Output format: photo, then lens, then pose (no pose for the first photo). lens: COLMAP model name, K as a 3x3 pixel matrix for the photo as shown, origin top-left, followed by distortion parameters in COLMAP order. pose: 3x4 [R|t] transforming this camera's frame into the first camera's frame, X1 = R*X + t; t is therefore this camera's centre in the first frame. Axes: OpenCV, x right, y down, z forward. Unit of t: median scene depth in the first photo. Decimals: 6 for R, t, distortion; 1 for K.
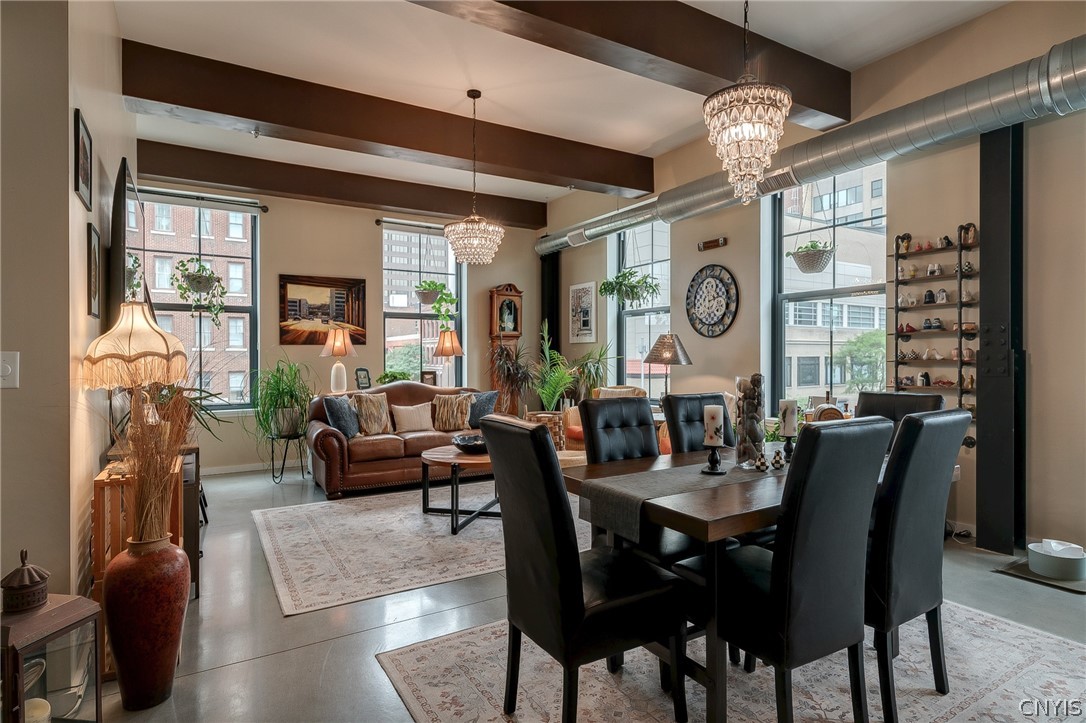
lens RADIAL K [[576.2, 0, 543.7], [0, 576.2, 363.2], [0, 0, 1]] dist [0.008642, 0.000670]
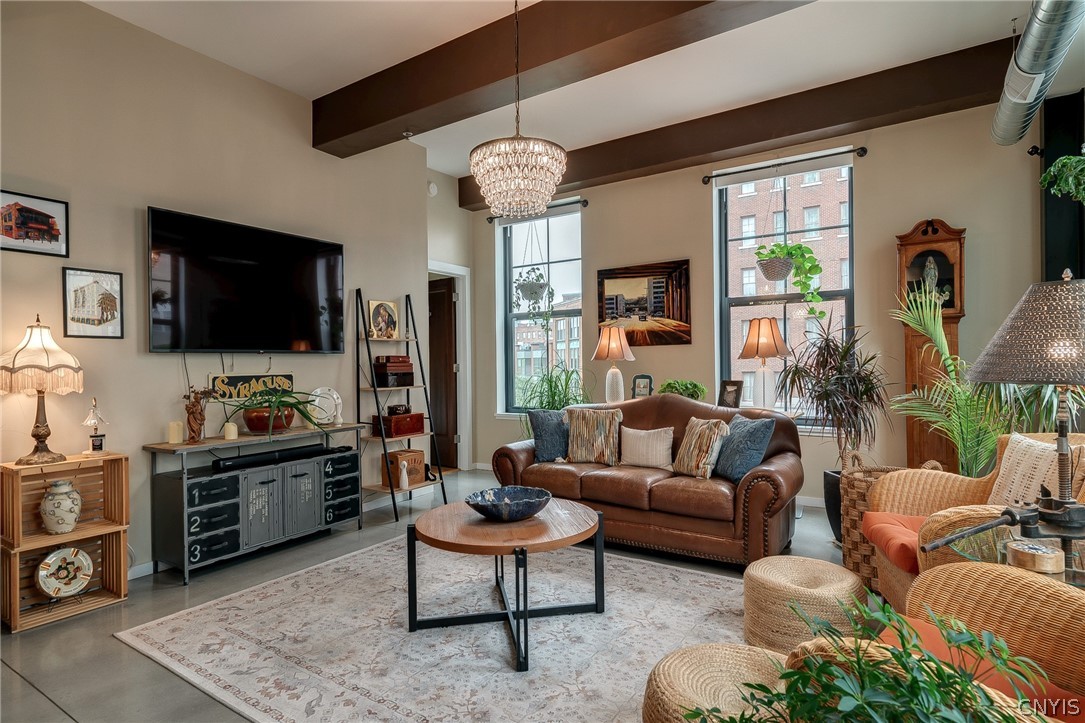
lens RADIAL K [[575.6, 0, 543.9], [0, 575.6, 361.8], [0, 0, 1]] dist [0.008642, 0.000670]
pose [[0.427752, -0.002899, -0.903892, 0.360247], [0.002648, 0.999995, -0.001954, -0.009052], [0.903892, -0.001558, 0.427757, 0.595236]]
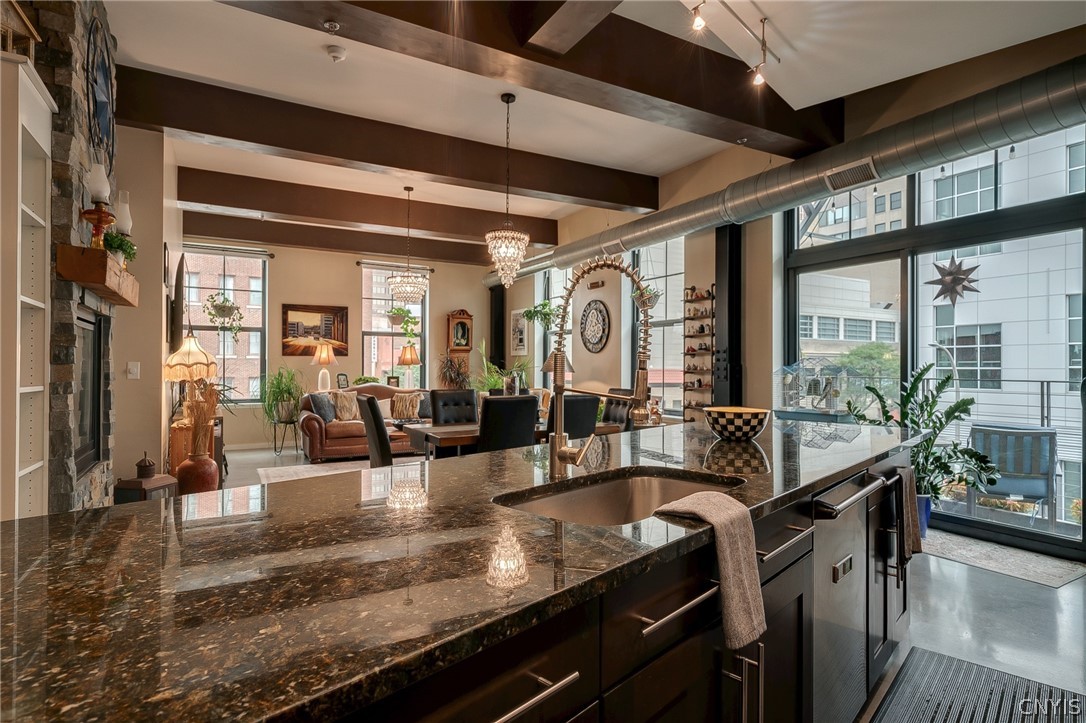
lens RADIAL K [[576.2, 0, 548.5], [0, 576.2, 366.1], [0, 0, 1]] dist [0.008642, 0.000670]
pose [[0.999737, 0.008060, -0.021478, 0.213299], [-0.008311, 0.999898, -0.011619, 0.002765], [0.021382, 0.011794, 0.999702, -0.366363]]
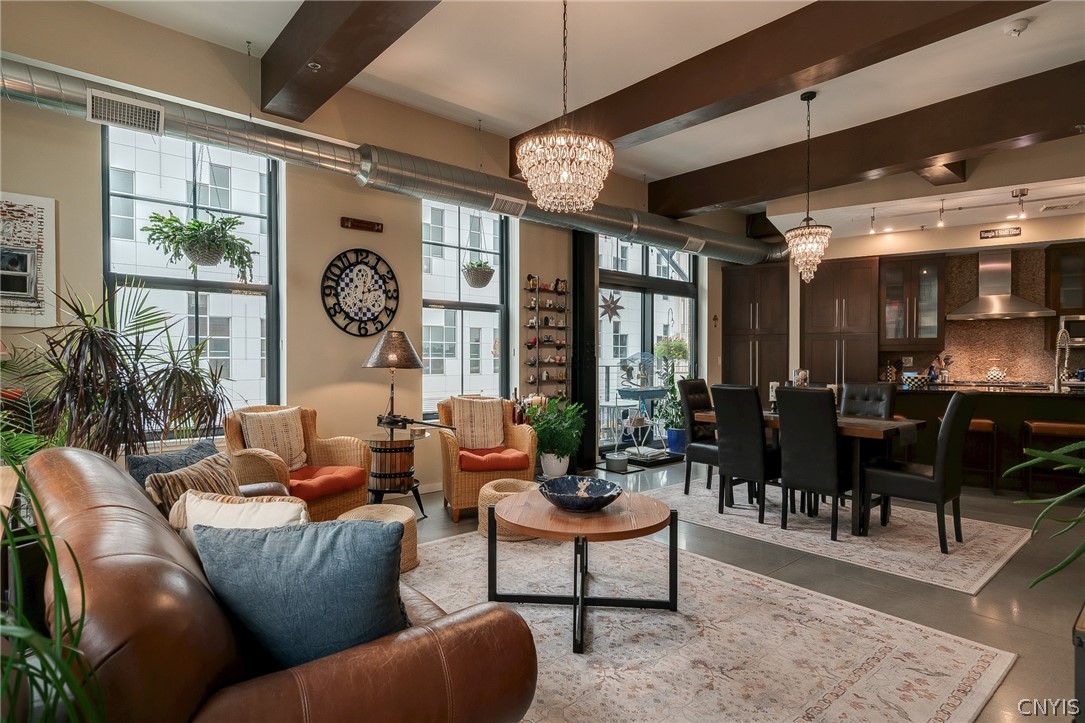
lens RADIAL K [[575.6, 0, 541.5], [0, 575.6, 353.1], [0, 0, 1]] dist [0.008642, 0.000670]
pose [[-0.164835, 0.014611, 0.986213, -0.577221], [0.010534, 0.999859, -0.013053, -0.007196], [-0.986265, 0.008238, -0.164966, 0.888897]]
